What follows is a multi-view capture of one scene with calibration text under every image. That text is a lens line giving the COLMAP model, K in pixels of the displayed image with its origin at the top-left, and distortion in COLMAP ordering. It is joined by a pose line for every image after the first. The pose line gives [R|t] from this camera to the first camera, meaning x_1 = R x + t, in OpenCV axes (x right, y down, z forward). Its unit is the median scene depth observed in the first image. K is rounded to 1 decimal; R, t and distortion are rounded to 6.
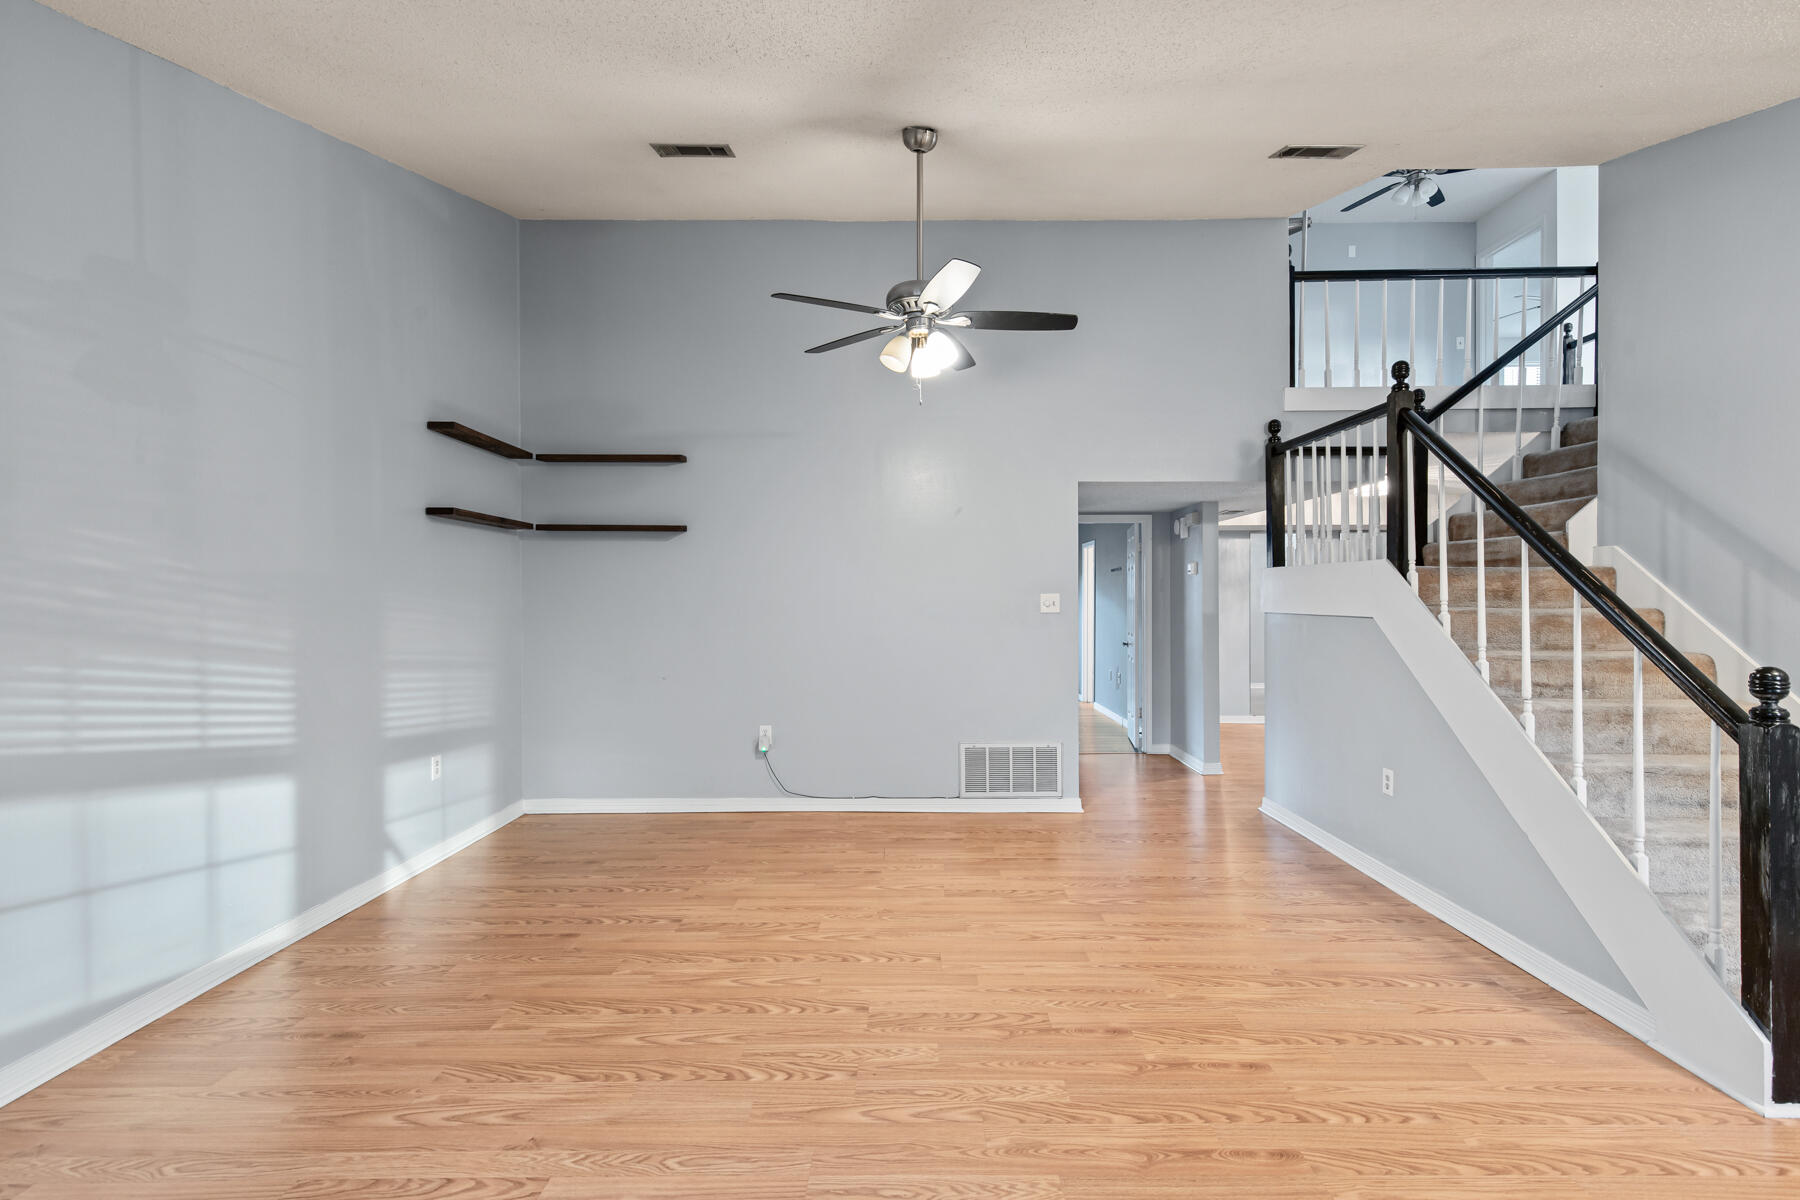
lens RADIAL K [[824.7, 0, 909.3], [0, 824.7, 606.7], [0, 0, 1]] dist [0.008535, -0.001318]
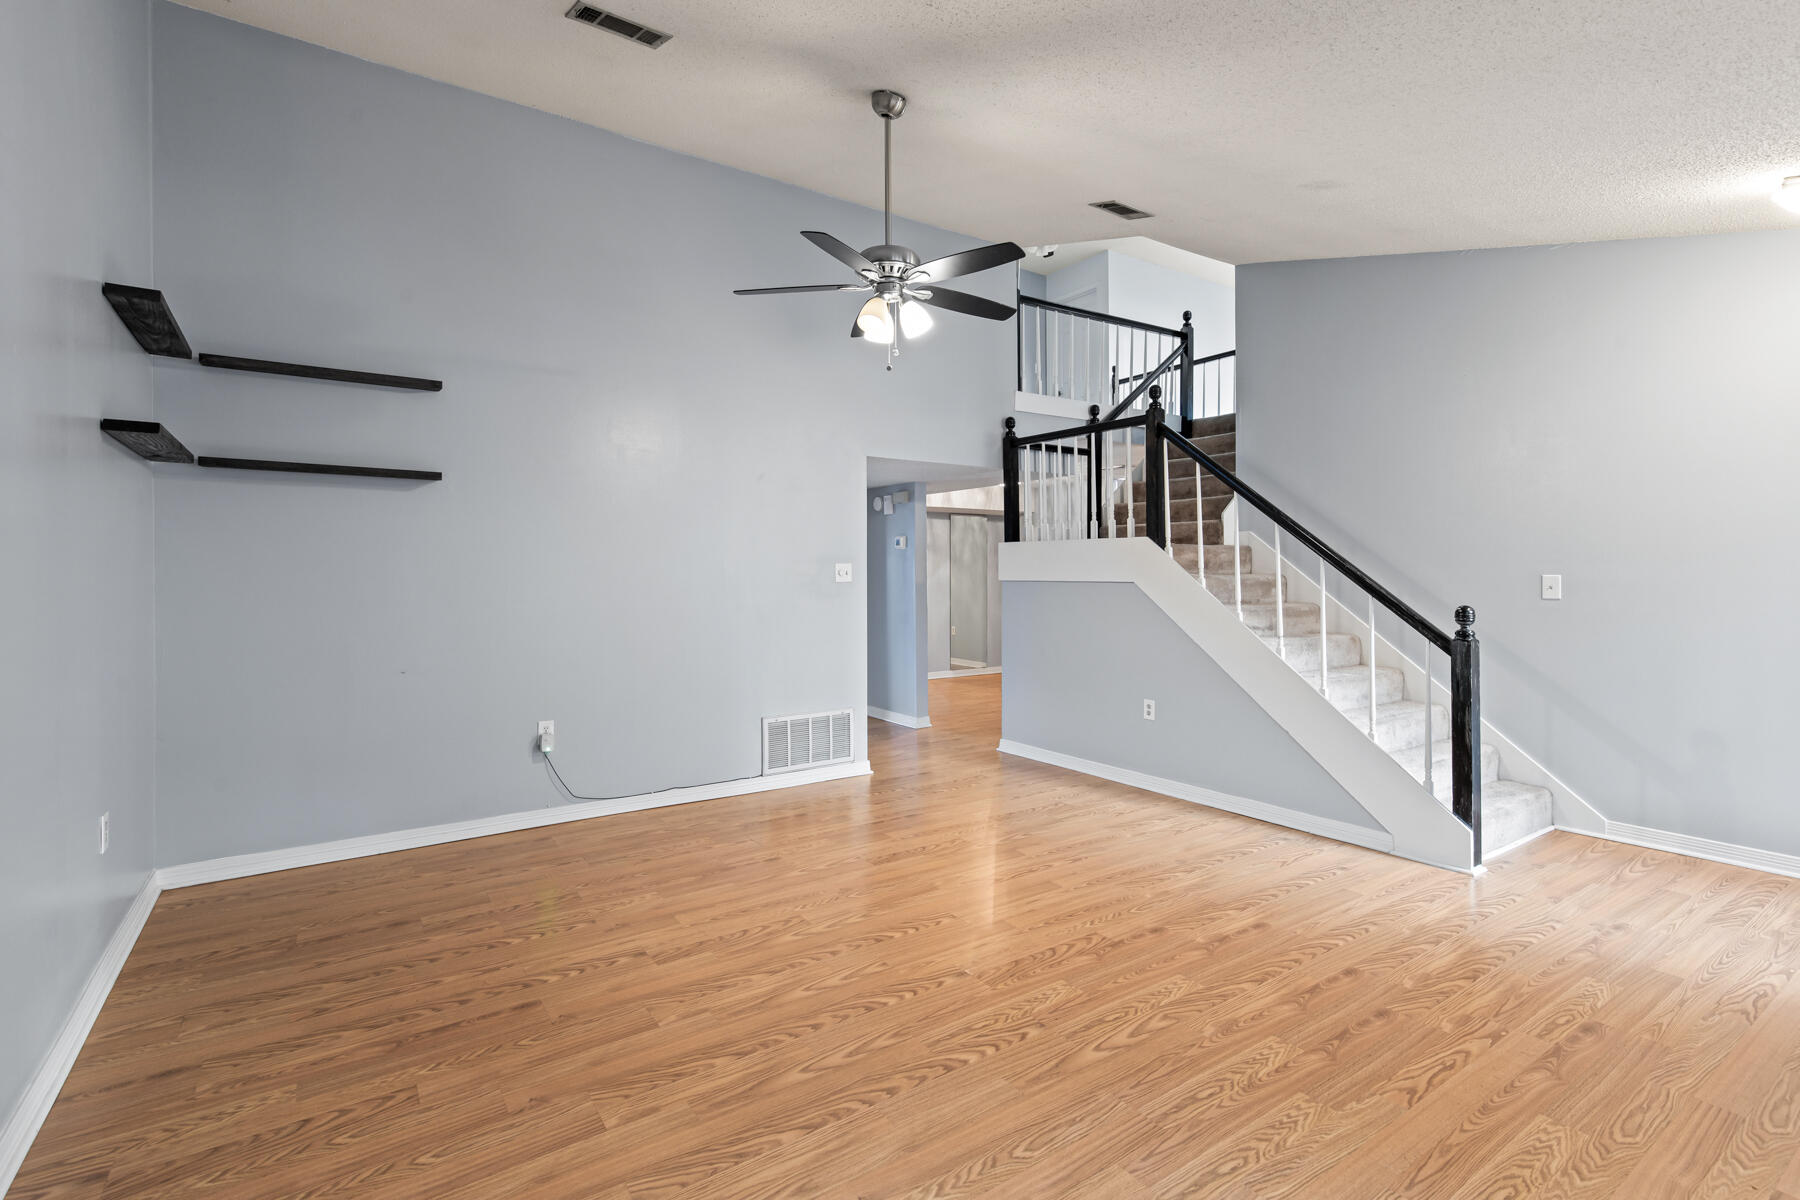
lens RADIAL K [[834.6, 0, 901.5], [0, 834.6, 576.3], [0, 0, 1]] dist [0.009904, -0.000818]
pose [[0.825781, -0.003086, 0.563983, -0.550892], [0.007178, 0.999962, -0.005037, 0.009125], [-0.563946, 0.008208, 0.825771, 0.164032]]
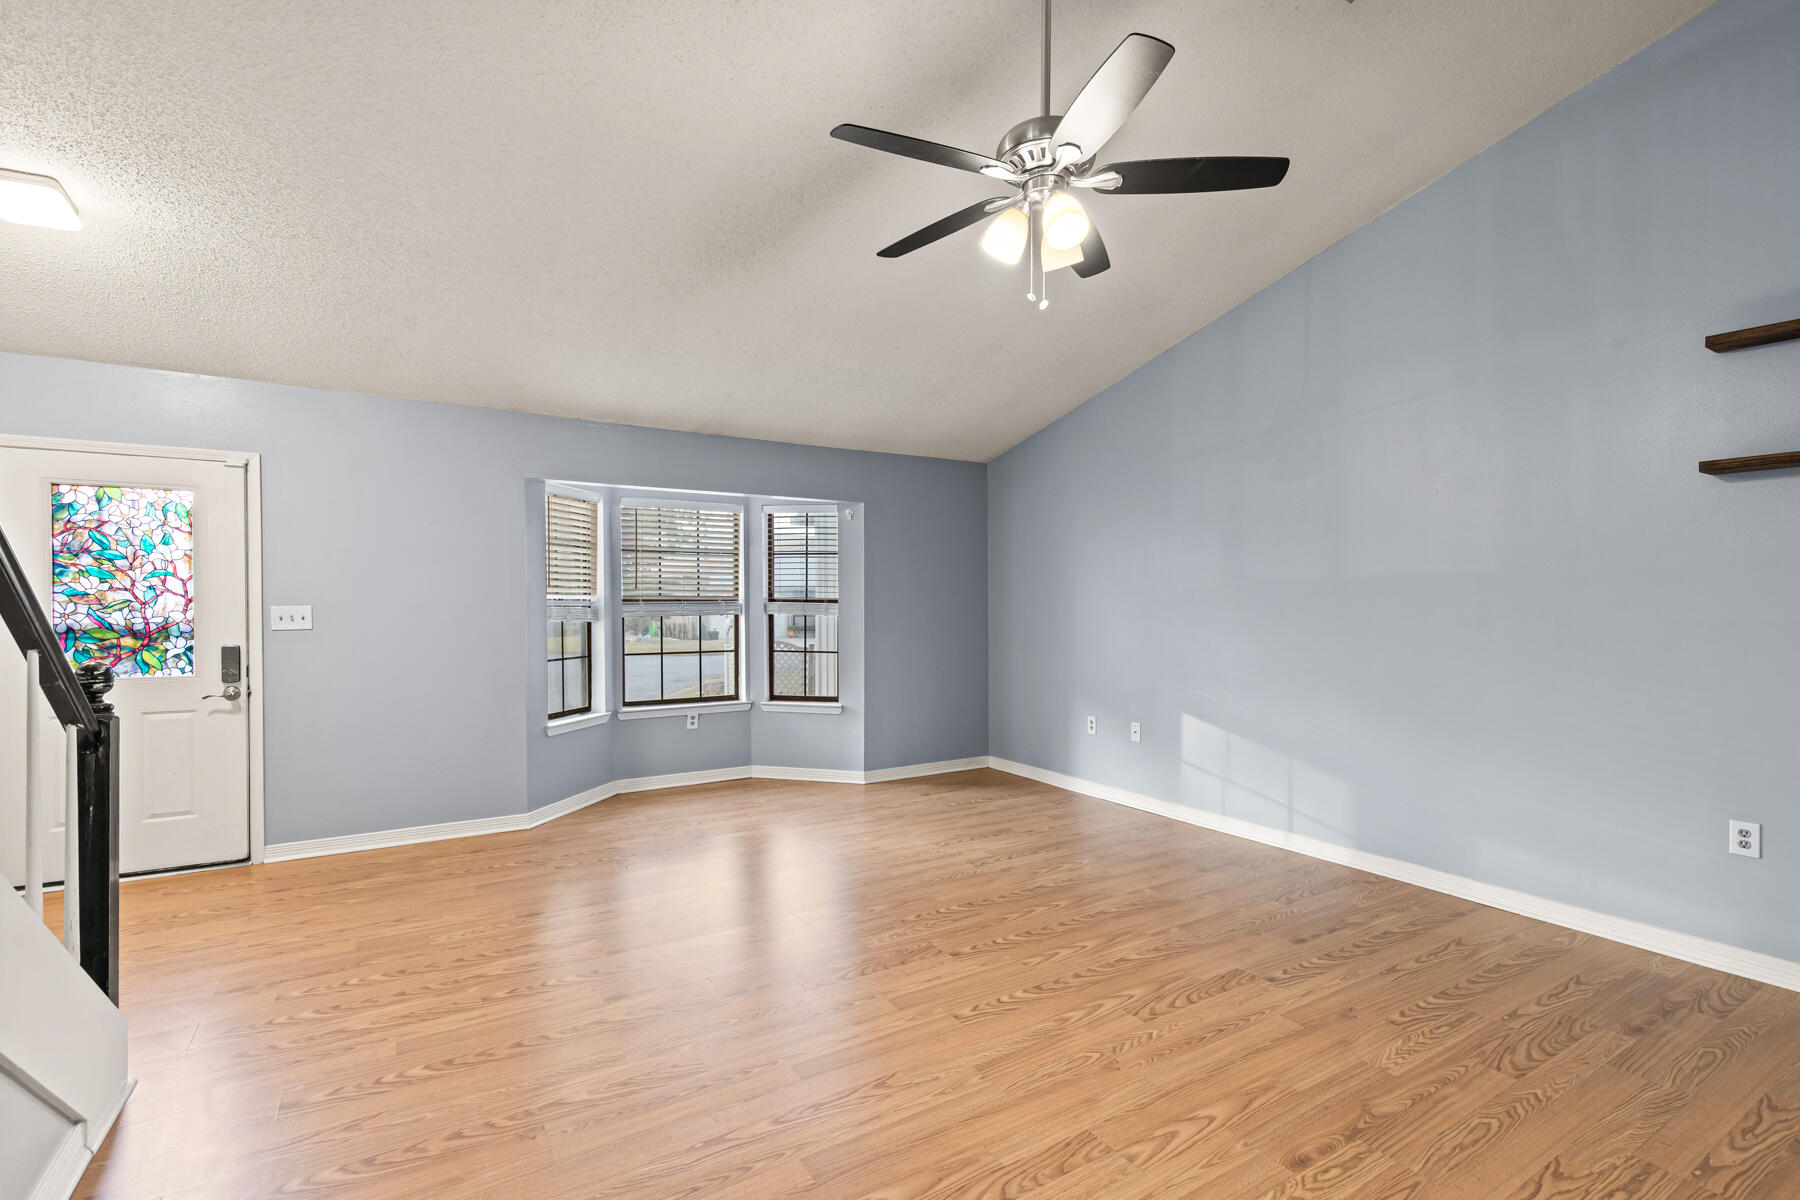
lens RADIAL K [[824.7, 0, 909.3], [0, 824.7, 606.7], [0, 0, 1]] dist [0.008535, -0.001318]
pose [[-0.847391, 0.004497, -0.530951, 0.482864], [-0.002116, 0.999928, 0.011847, -0.005272], [0.530965, 0.011162, -0.847320, 1.551262]]
